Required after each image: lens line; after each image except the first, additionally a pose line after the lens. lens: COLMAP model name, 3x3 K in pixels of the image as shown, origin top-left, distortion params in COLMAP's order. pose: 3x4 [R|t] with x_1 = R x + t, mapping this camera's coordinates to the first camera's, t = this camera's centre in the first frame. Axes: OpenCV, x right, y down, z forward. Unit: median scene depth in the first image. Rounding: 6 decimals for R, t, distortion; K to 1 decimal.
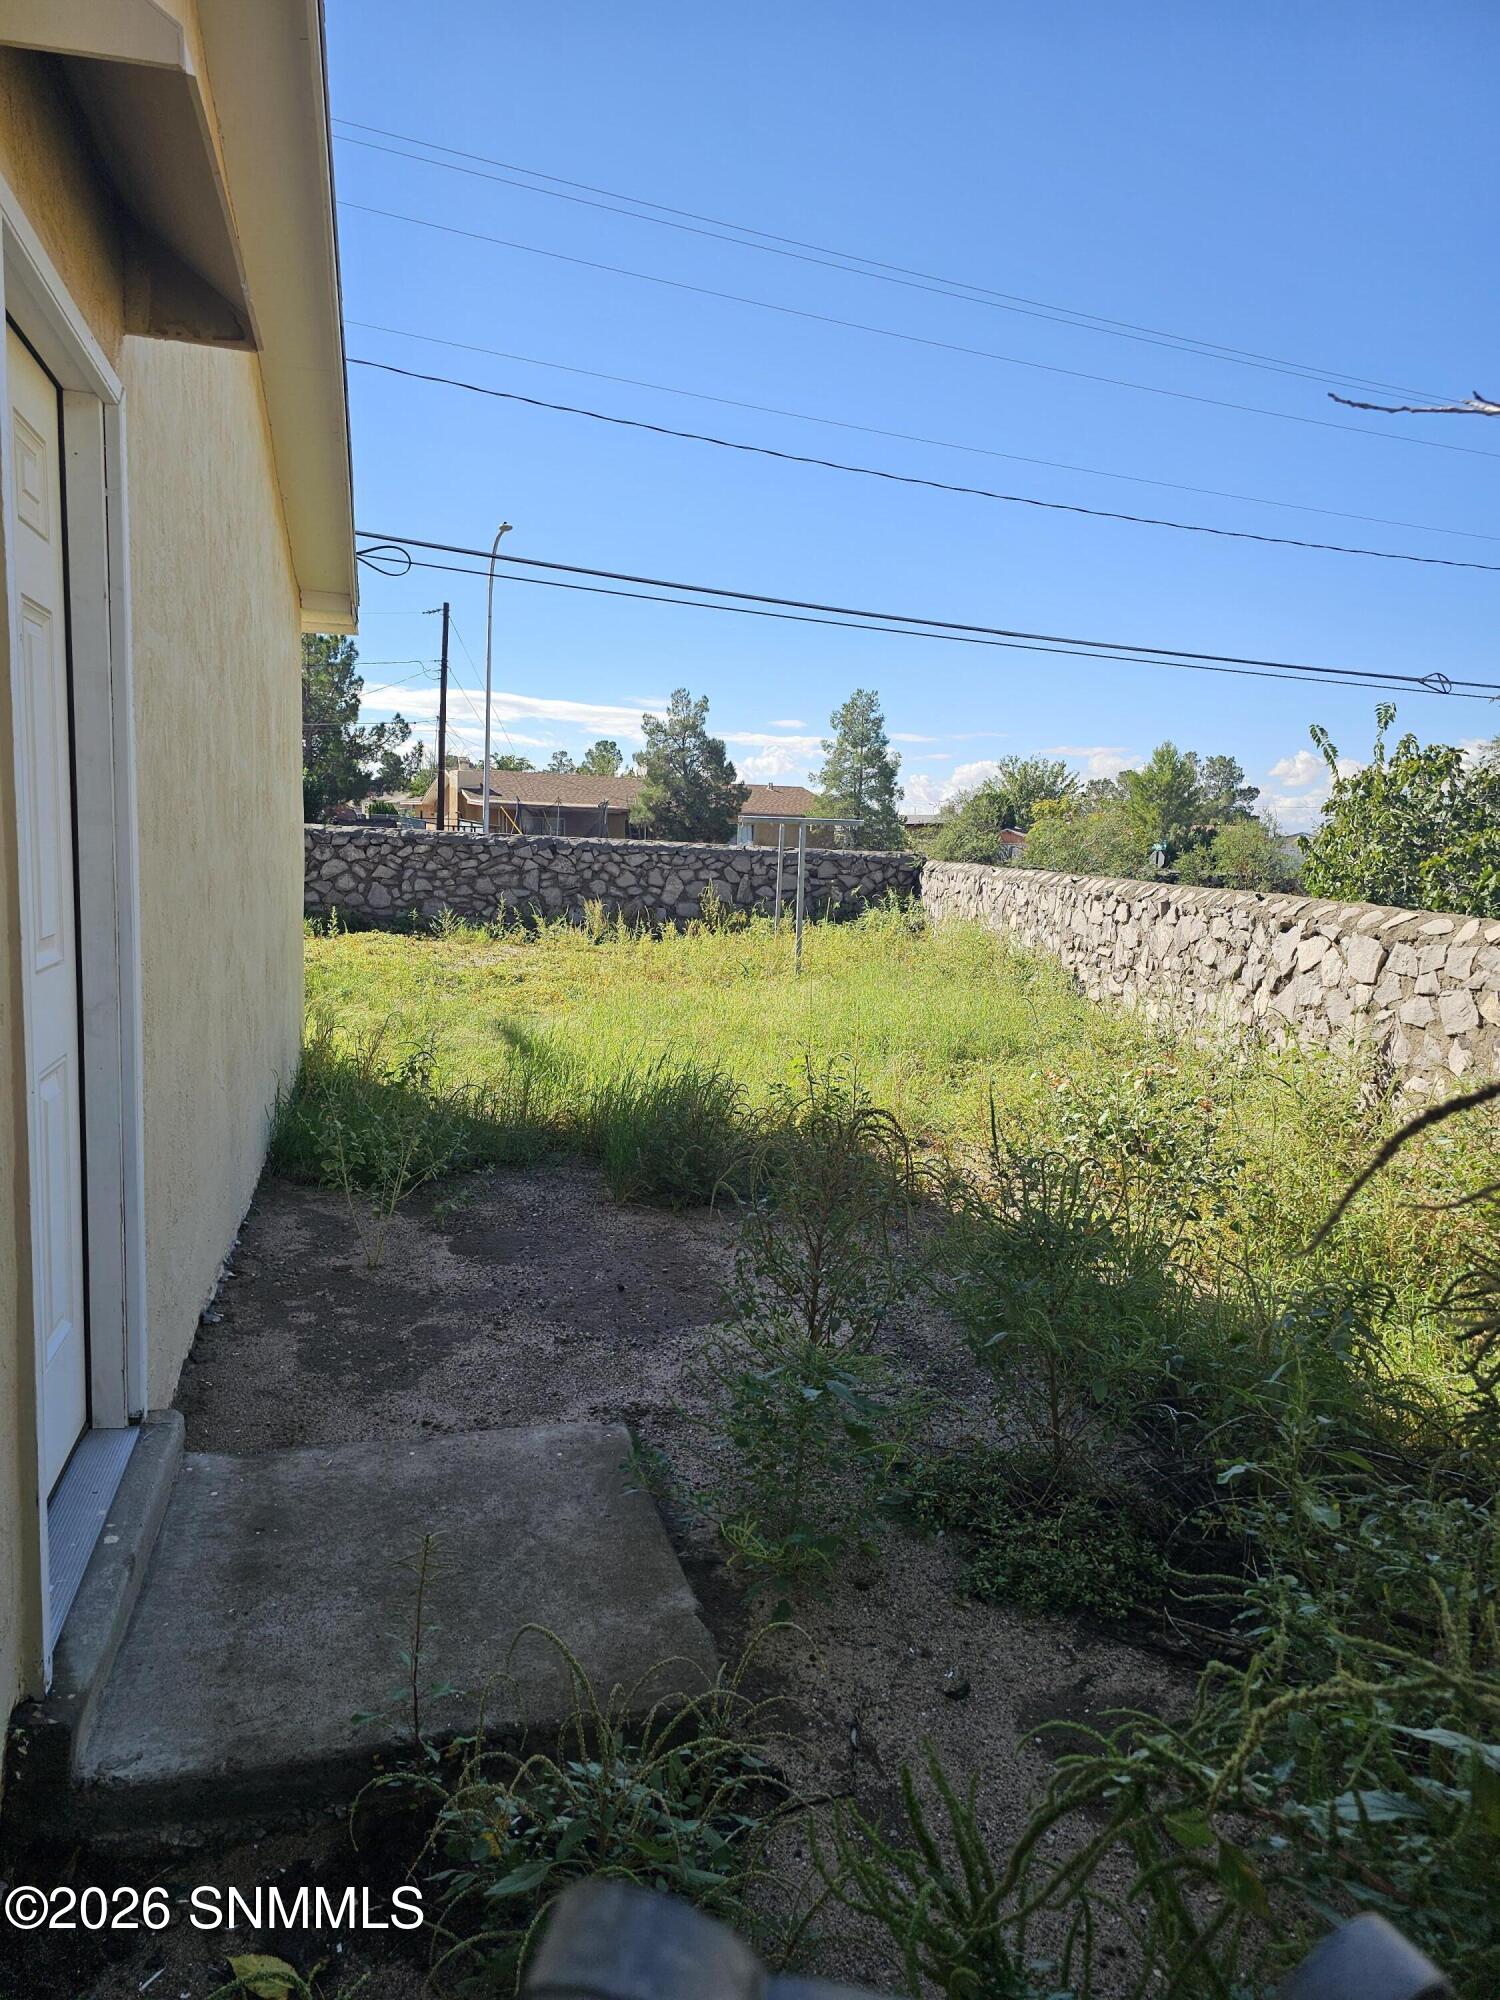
lens RADIAL K [[1336.3, 0, 744.0], [0, 1336.3, 1012.4], [0, 0, 1]] dist [0.061689, -0.056125]
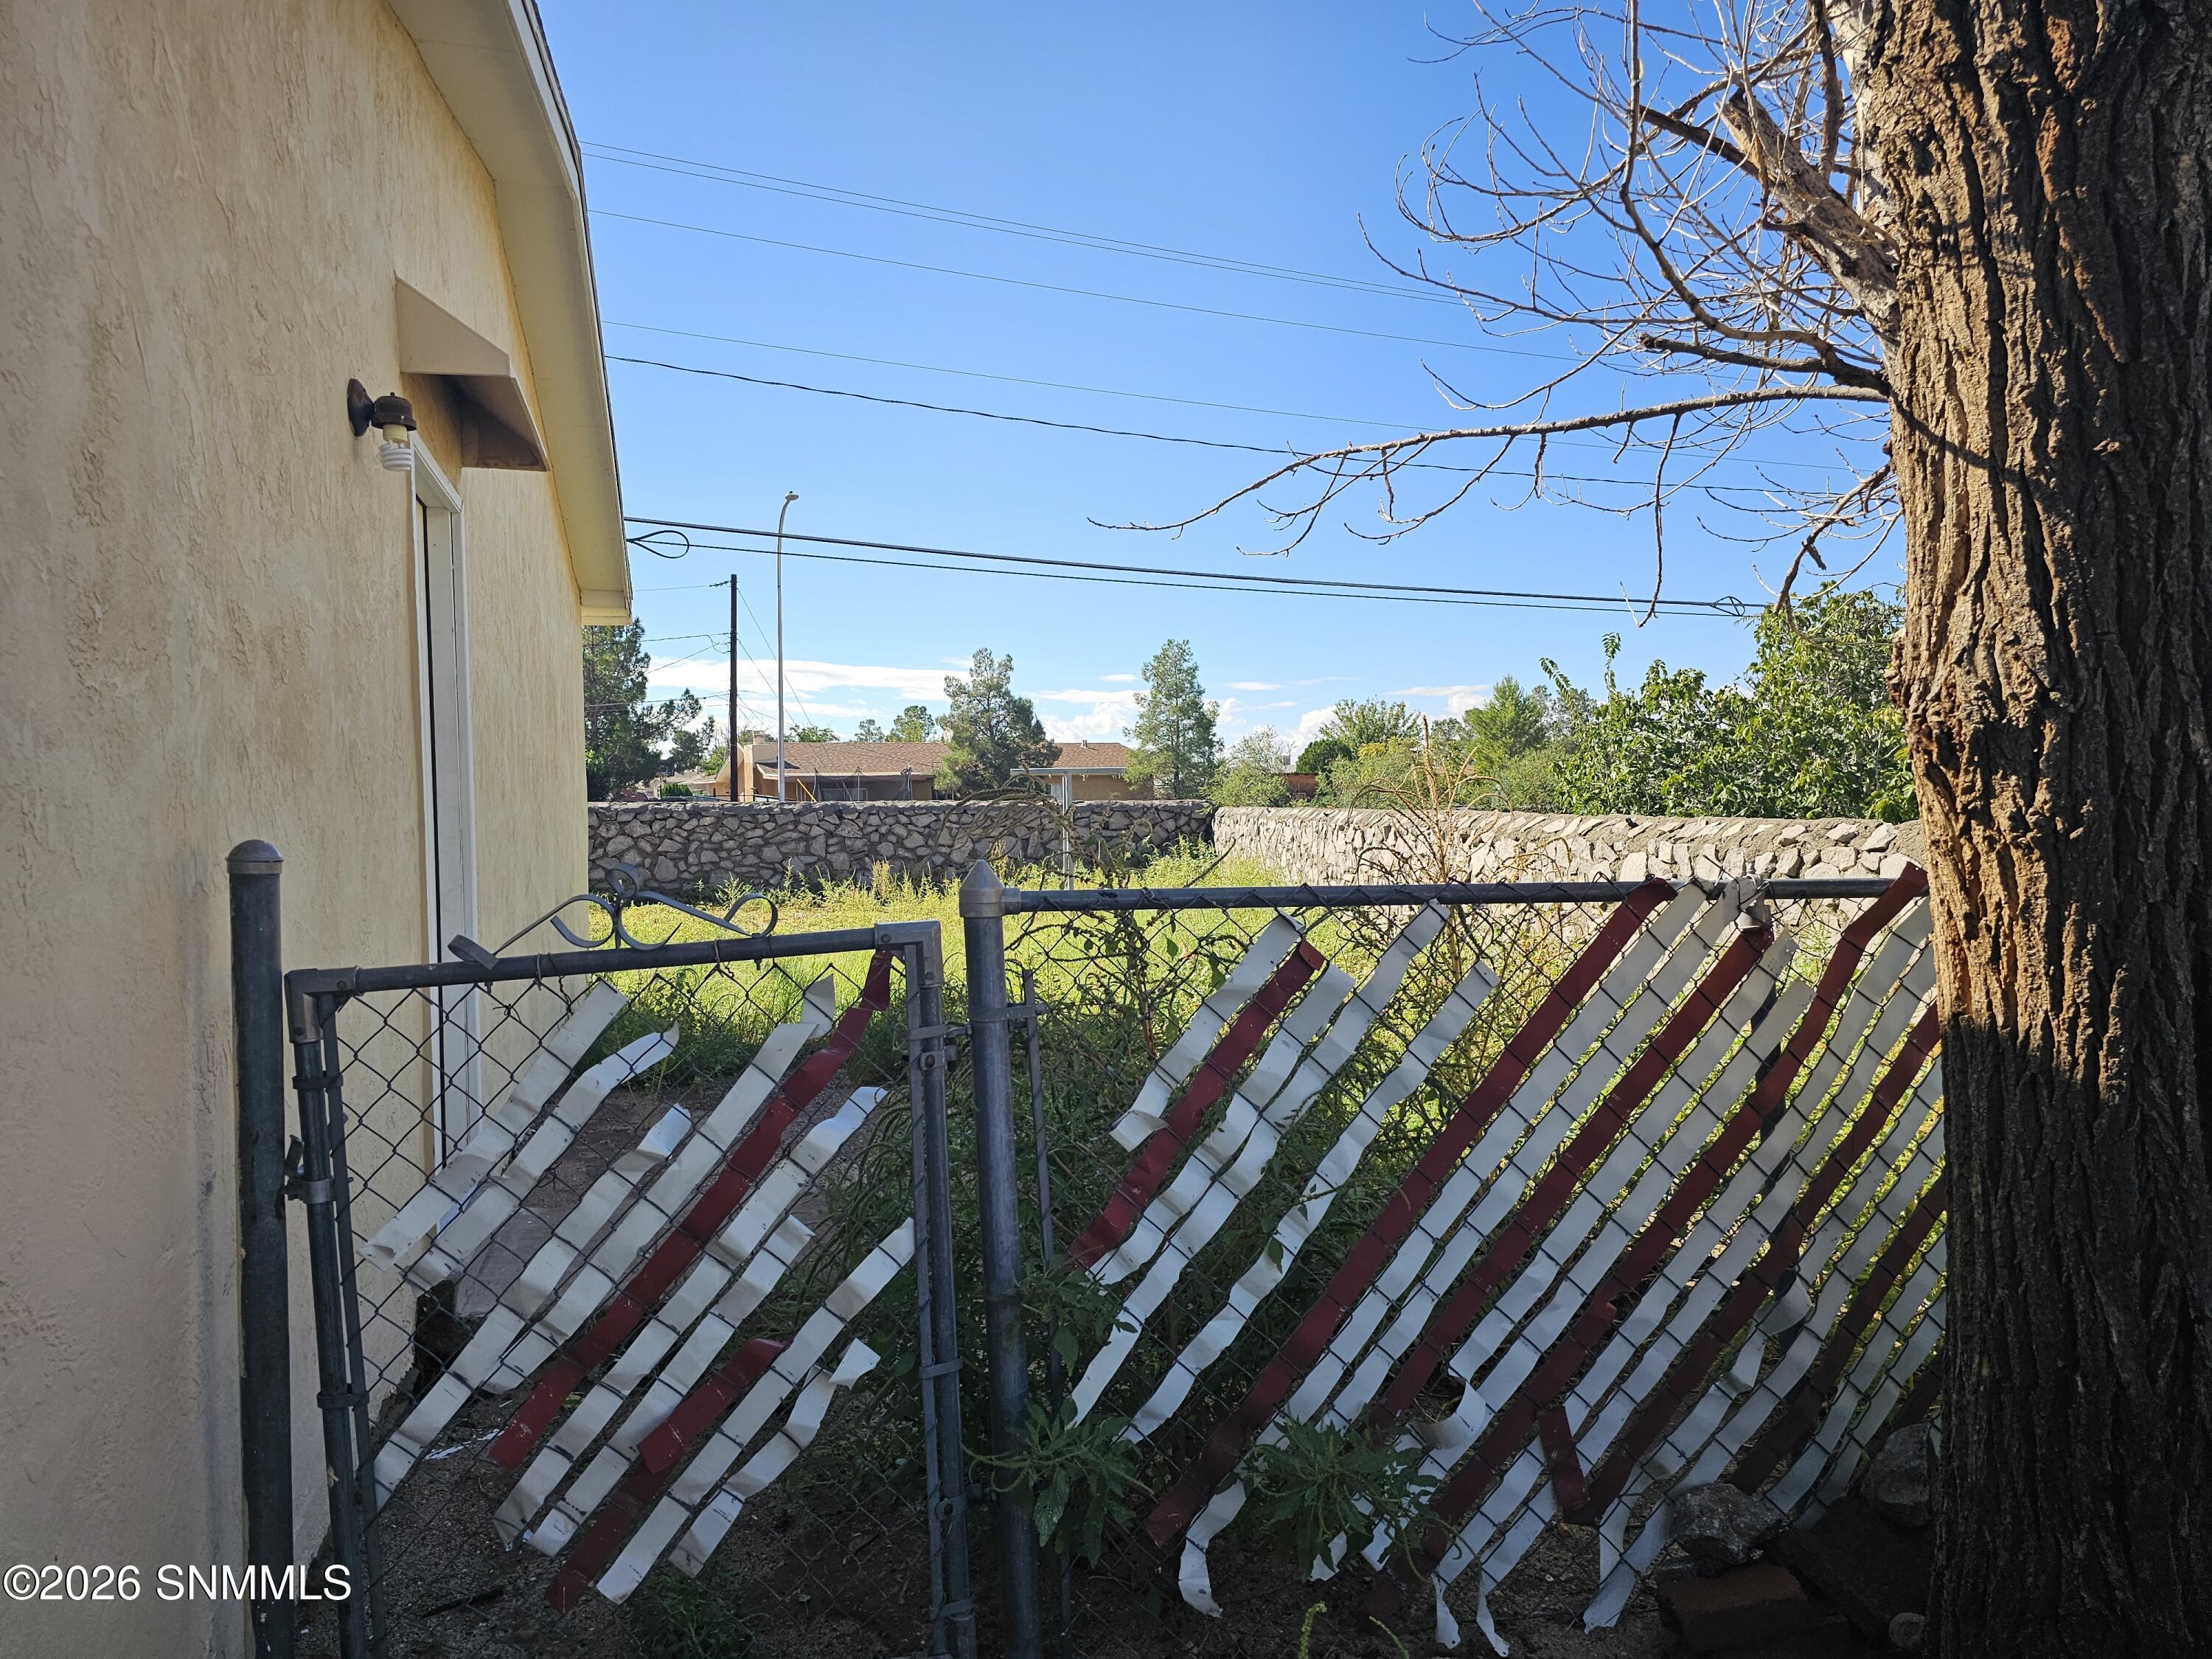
lens RADIAL K [[1477.9, 0, 1096.1], [0, 1477.9, 843.3], [0, 0, 1]] dist [0.061689, -0.056125]
pose [[0.998533, -0.052662, 0.012589, 0.032366], [0.053668, 0.993420, -0.101177, 0.020752], [-0.007178, 0.101704, 0.994789, -0.095165]]
